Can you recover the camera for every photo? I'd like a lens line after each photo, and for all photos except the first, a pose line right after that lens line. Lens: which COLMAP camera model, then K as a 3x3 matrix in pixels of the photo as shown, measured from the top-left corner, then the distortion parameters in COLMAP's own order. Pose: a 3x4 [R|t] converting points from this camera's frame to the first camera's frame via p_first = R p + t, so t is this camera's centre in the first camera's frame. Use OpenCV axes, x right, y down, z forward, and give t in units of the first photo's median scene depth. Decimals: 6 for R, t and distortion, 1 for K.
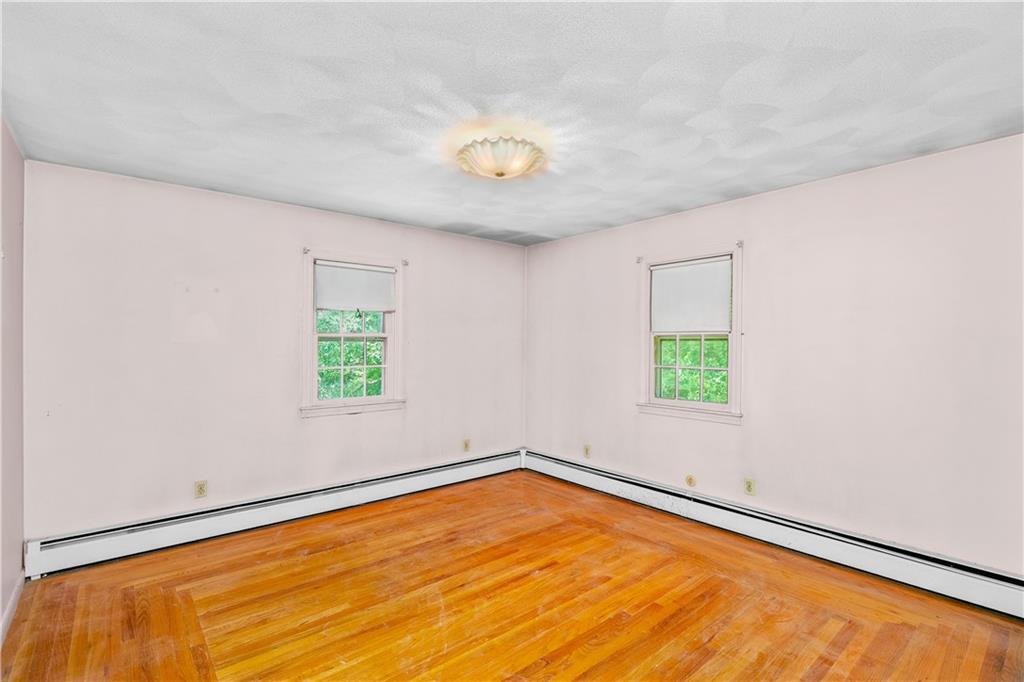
lens RADIAL K [[464.8, 0, 513.6], [0, 464.8, 342.2], [0, 0, 1]] dist [0.013668, 0.000628]
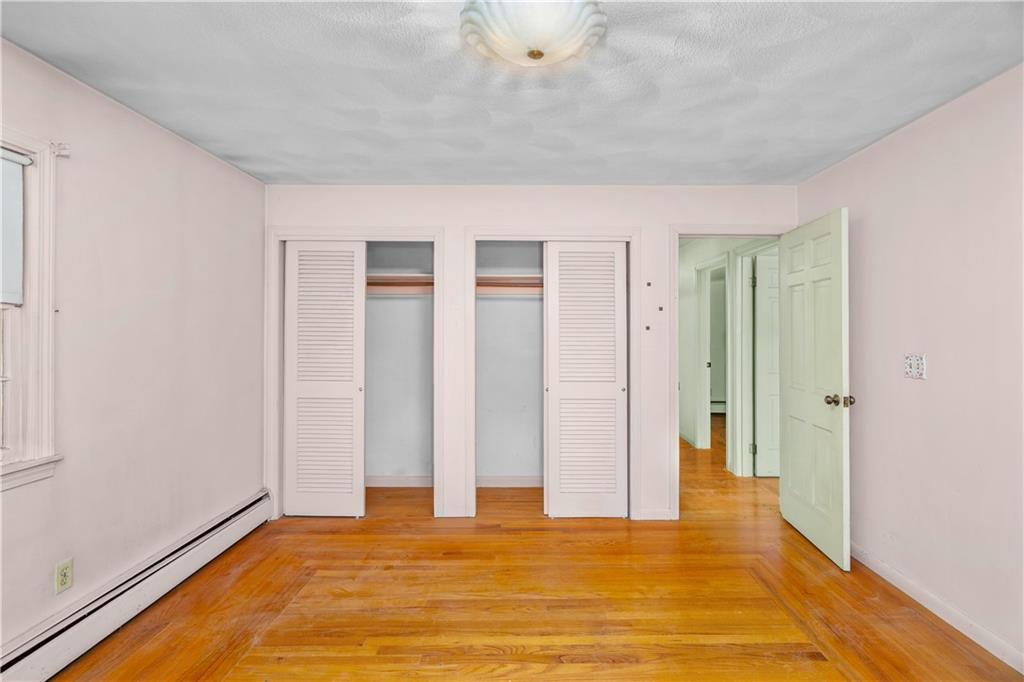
lens RADIAL K [[464.8, 0, 514.7], [0, 464.8, 339.0], [0, 0, 1]] dist [0.013668, 0.000628]
pose [[-0.746348, -0.010548, 0.665472, -0.456704], [-0.014115, 0.999900, 0.000019, 0.010538], [-0.665406, -0.009378, -0.746422, 1.622645]]
